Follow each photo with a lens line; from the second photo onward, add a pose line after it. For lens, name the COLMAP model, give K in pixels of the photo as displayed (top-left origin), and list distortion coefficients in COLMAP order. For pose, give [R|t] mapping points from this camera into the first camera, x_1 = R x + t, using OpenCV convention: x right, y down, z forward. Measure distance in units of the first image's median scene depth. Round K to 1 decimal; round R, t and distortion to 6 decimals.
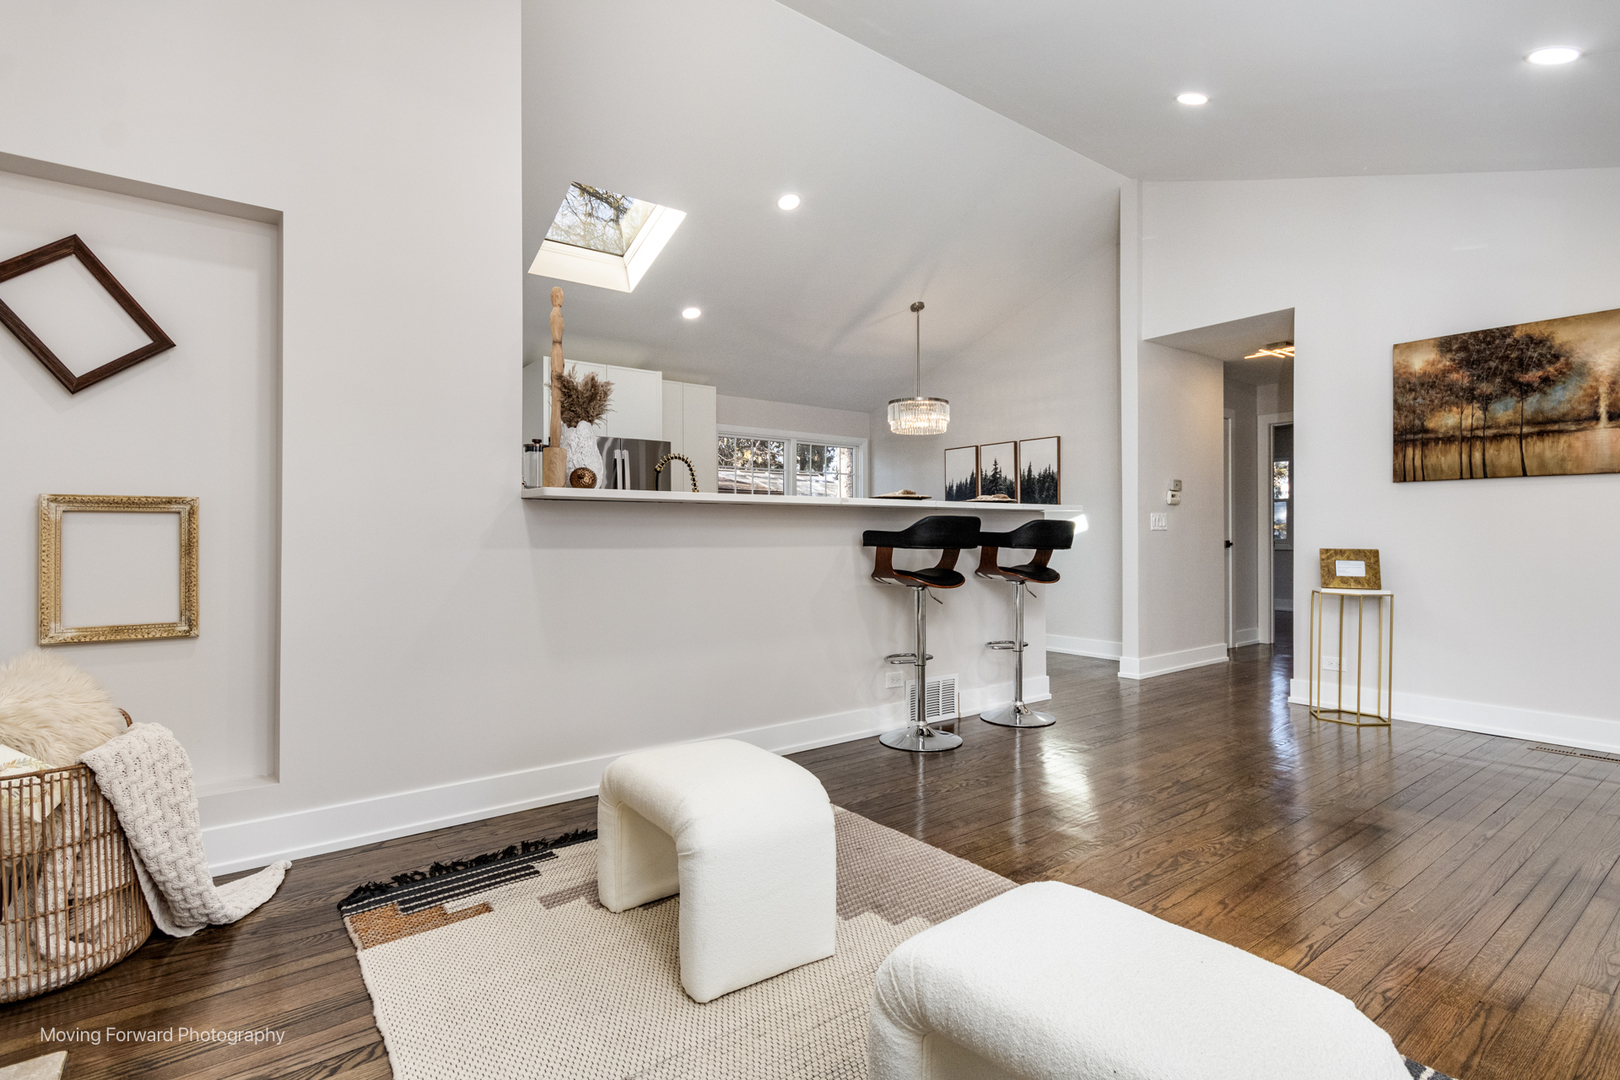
lens RADIAL K [[758.9, 0, 811.9], [0, 758.9, 537.3], [0, 0, 1]] dist [-0.000712, 0.001497]
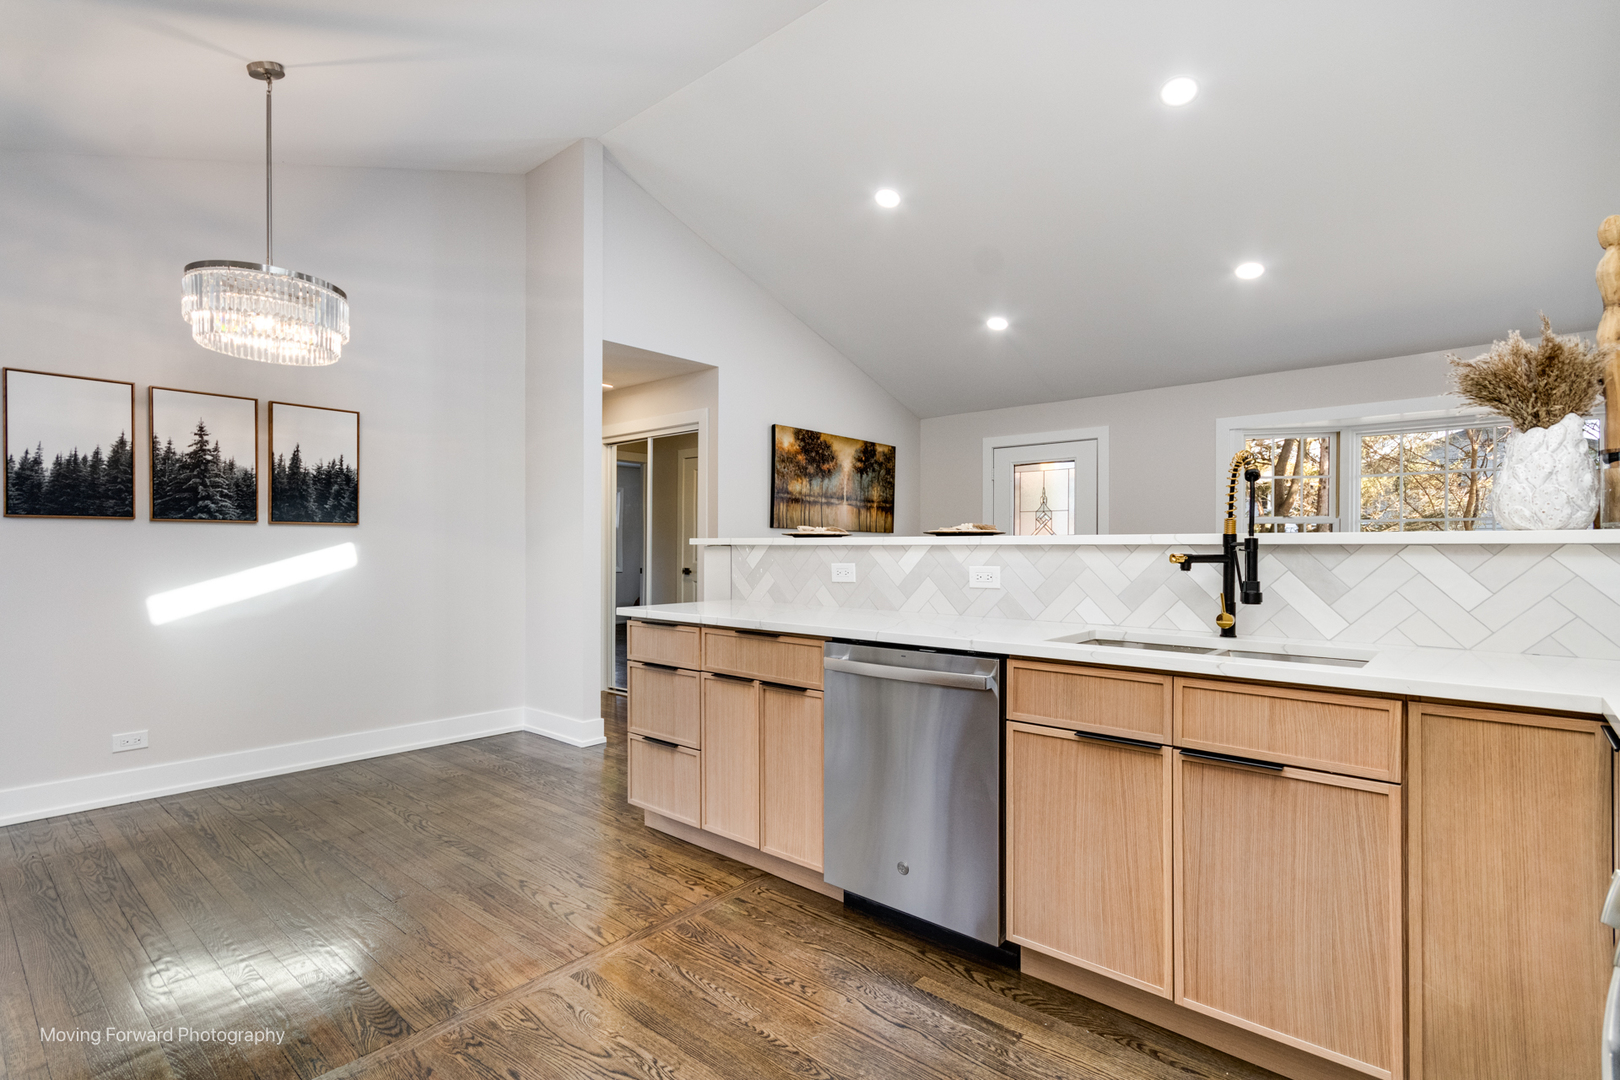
lens RADIAL K [[758.9, 0, 783.3], [0, 758.9, 544.0], [0, 0, 1]] dist [-0.000712, 0.001497]
pose [[-0.178947, 0.007724, 0.983828, -0.572746], [-0.000079, 0.999969, -0.007865, -0.035406], [-0.983859, -0.001485, -0.178941, 1.297654]]
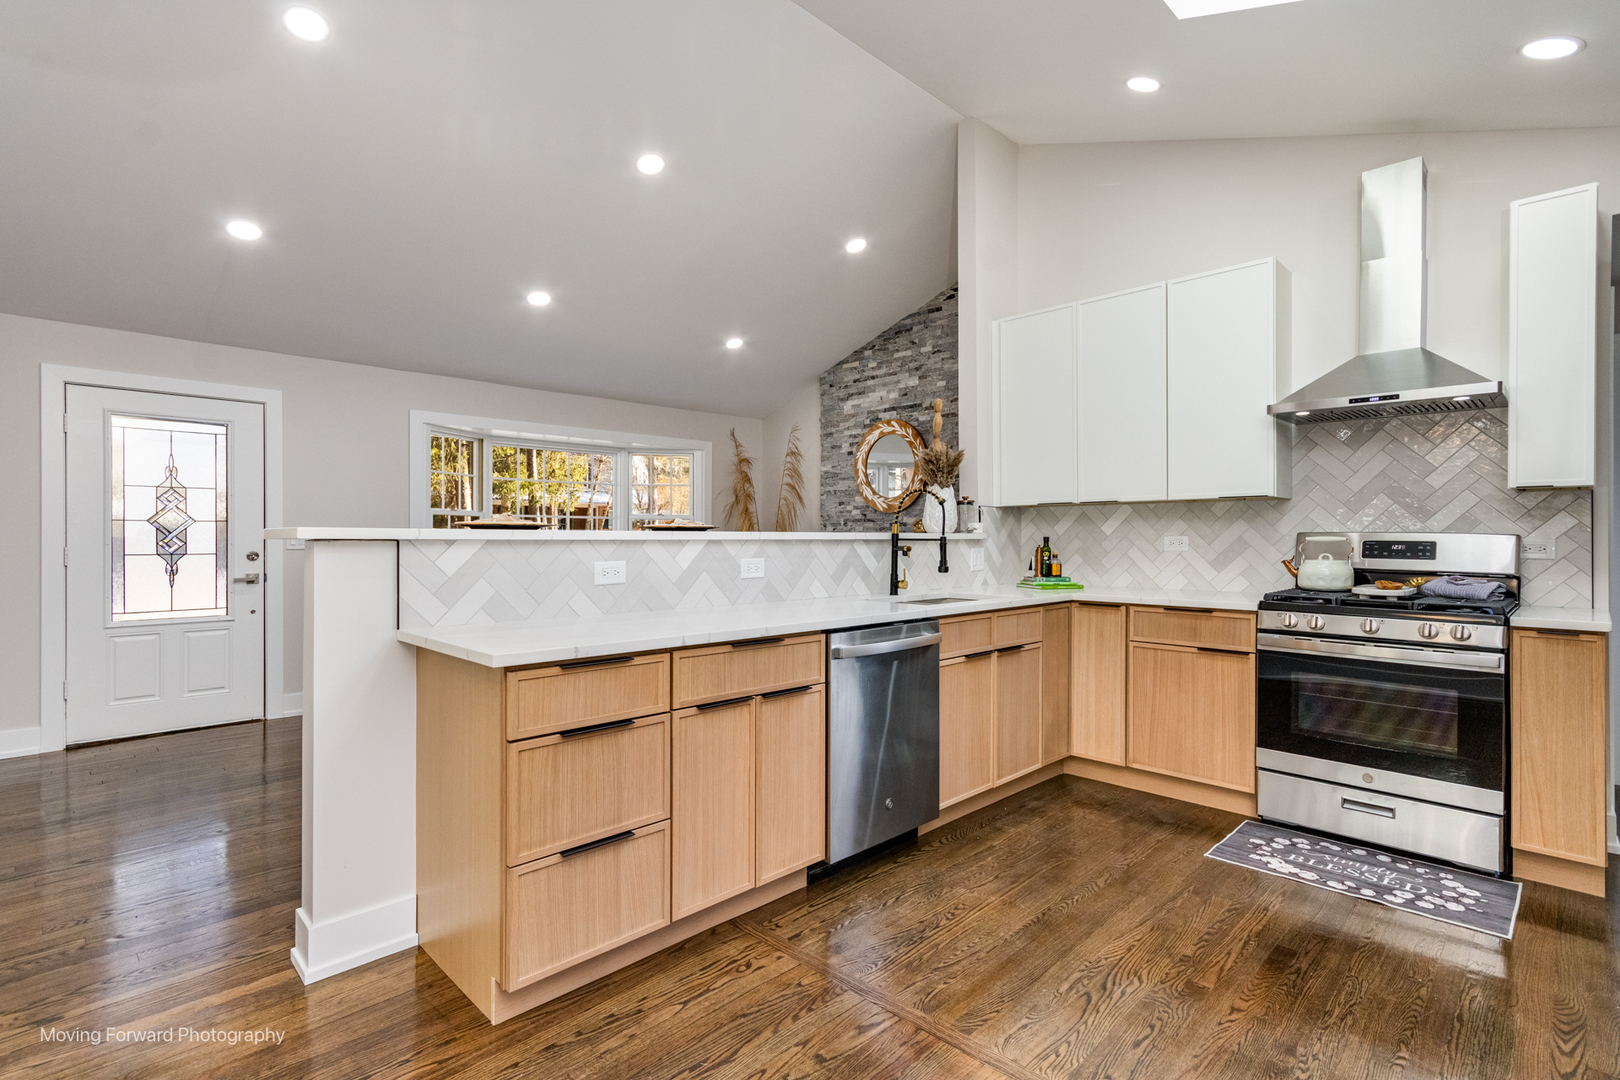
lens RADIAL K [[758.9, 0, 843.5], [0, 758.9, 533.0], [0, 0, 1]] dist [-0.000712, 0.001497]
pose [[-0.990798, -0.000260, -0.135351, 0.039737], [0.000593, 0.999980, -0.006264, -0.041311], [0.135350, -0.006286, -0.990778, 1.744844]]
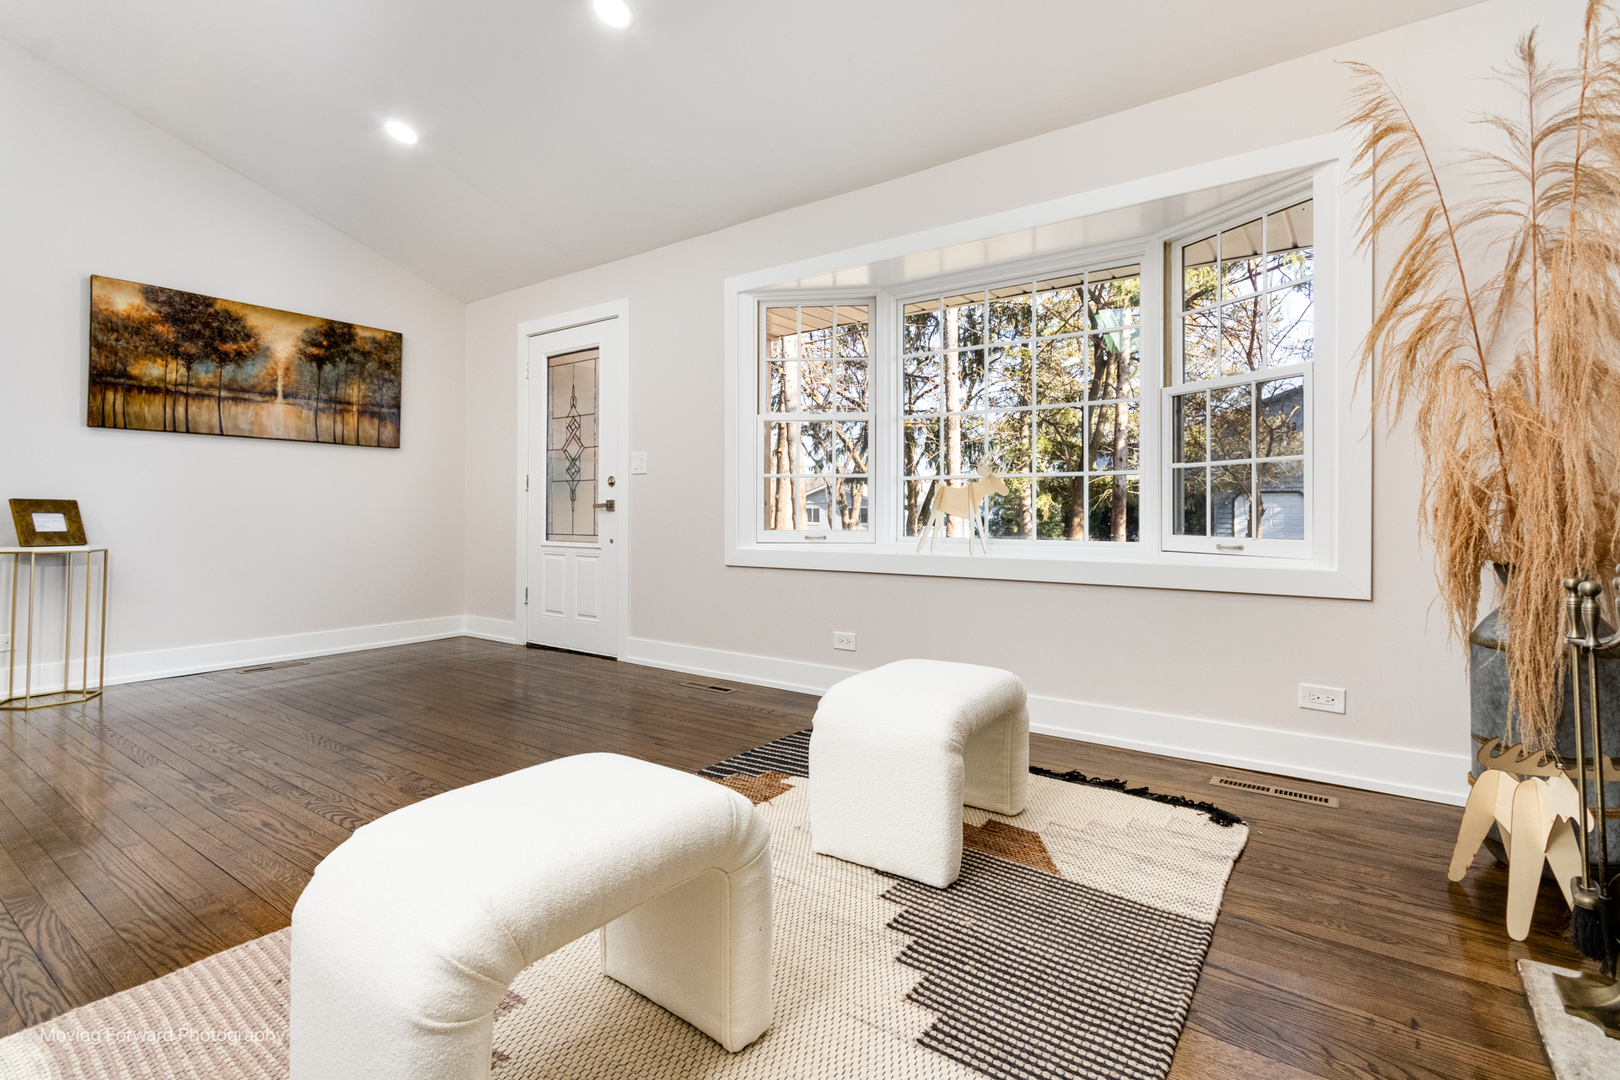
lens RADIAL K [[758.9, 0, 800.4], [0, 758.9, 505.3], [0, 0, 1]] dist [-0.000712, 0.001497]
pose [[-0.272796, 0.009633, 0.962024, -0.352090], [0.002278, 0.999954, -0.009367, 0.034063], [-0.962069, -0.000364, -0.272805, 0.461155]]
